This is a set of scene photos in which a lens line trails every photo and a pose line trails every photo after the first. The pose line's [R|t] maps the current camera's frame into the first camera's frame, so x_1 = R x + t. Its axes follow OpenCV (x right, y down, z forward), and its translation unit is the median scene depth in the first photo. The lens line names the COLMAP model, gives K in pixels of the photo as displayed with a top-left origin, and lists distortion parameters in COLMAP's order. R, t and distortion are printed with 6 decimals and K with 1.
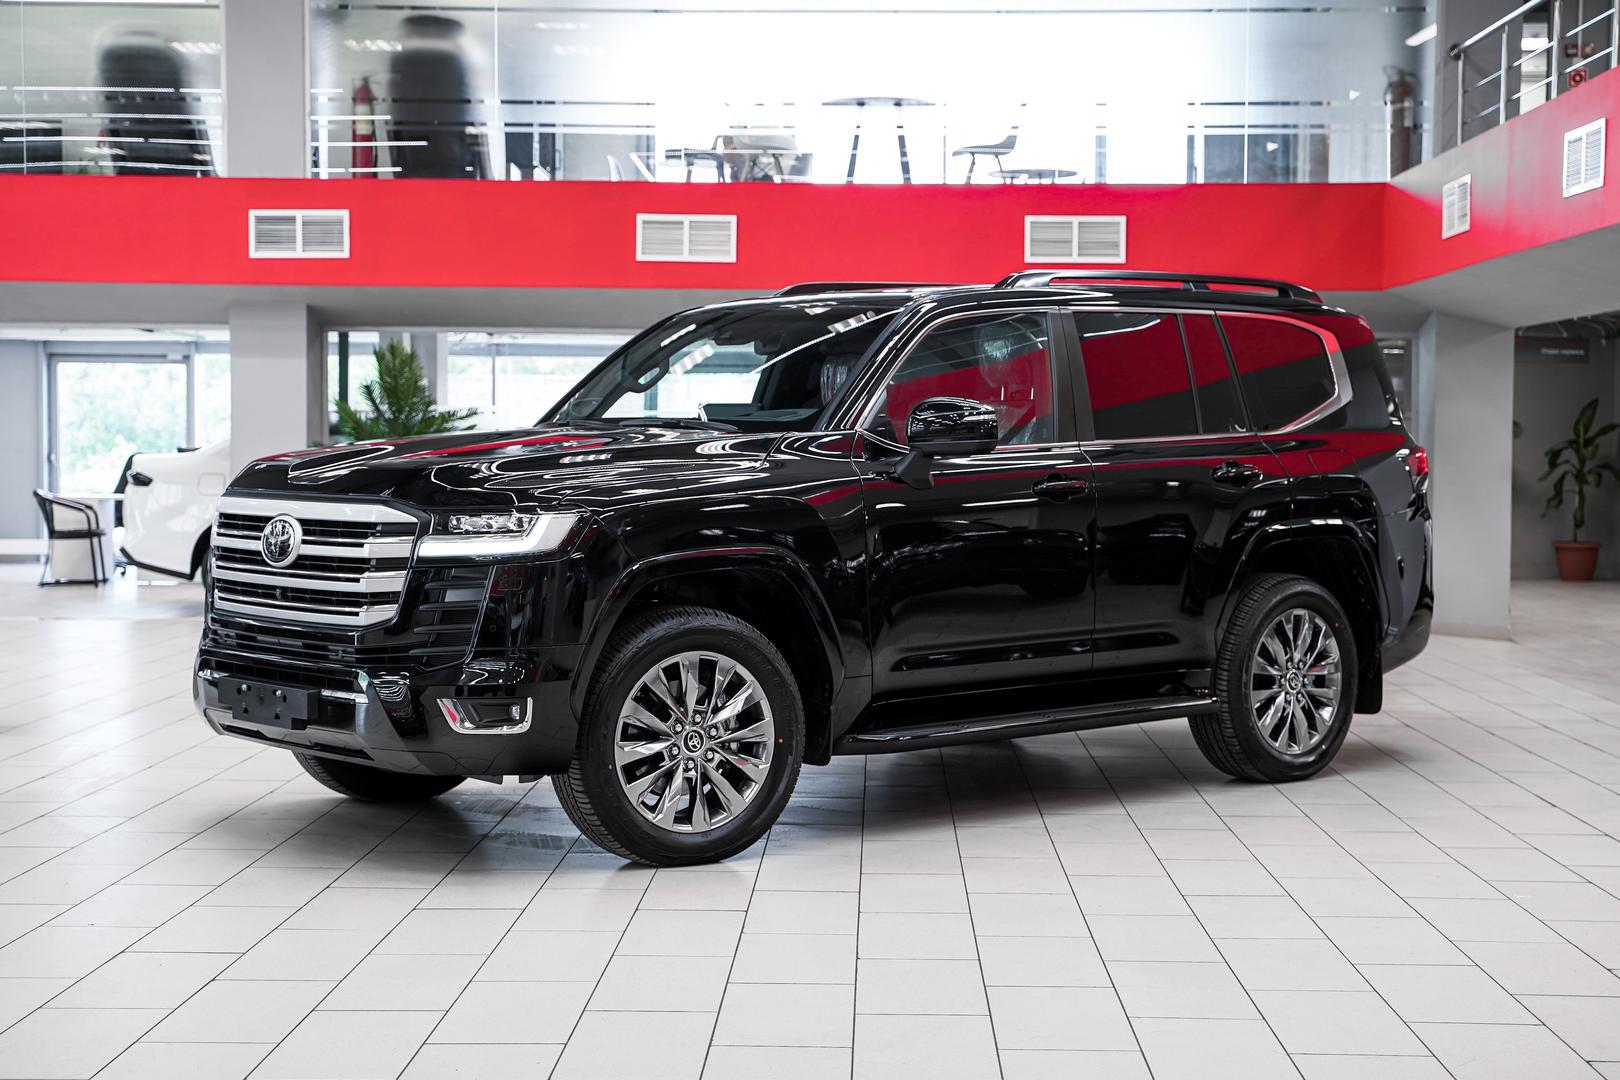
lens RADIAL K [[2445.7, 0, 810.0], [0, 2445.7, 540.0], [0, 0, 1]] dist [0.122001, 0.067747]
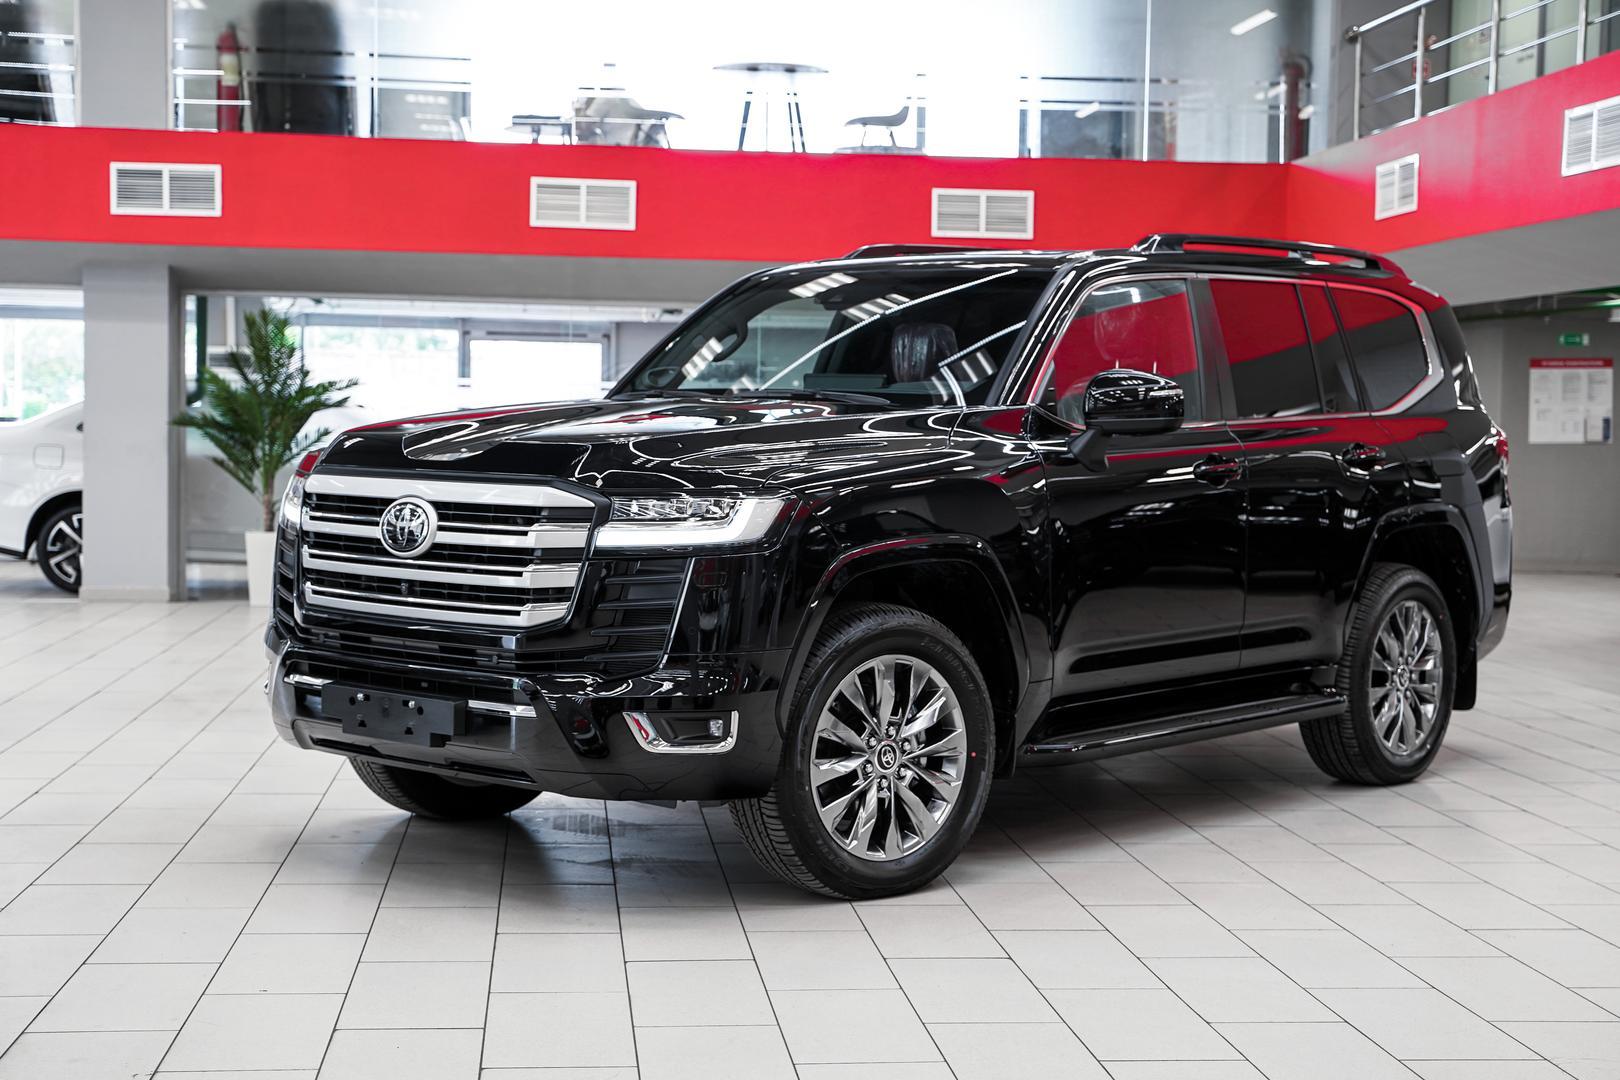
lens RADIAL K [[2364.7, 0, 800.9], [0, 2364.7, 517.6], [0, 0, 1]] dist [0.103161, 0.035863]
pose [[0.991841, 0.004446, 0.127406, -0.182914], [-0.004633, 0.999989, 0.001174, -0.004523], [-0.127400, -0.001755, 0.991850, 0.156642]]
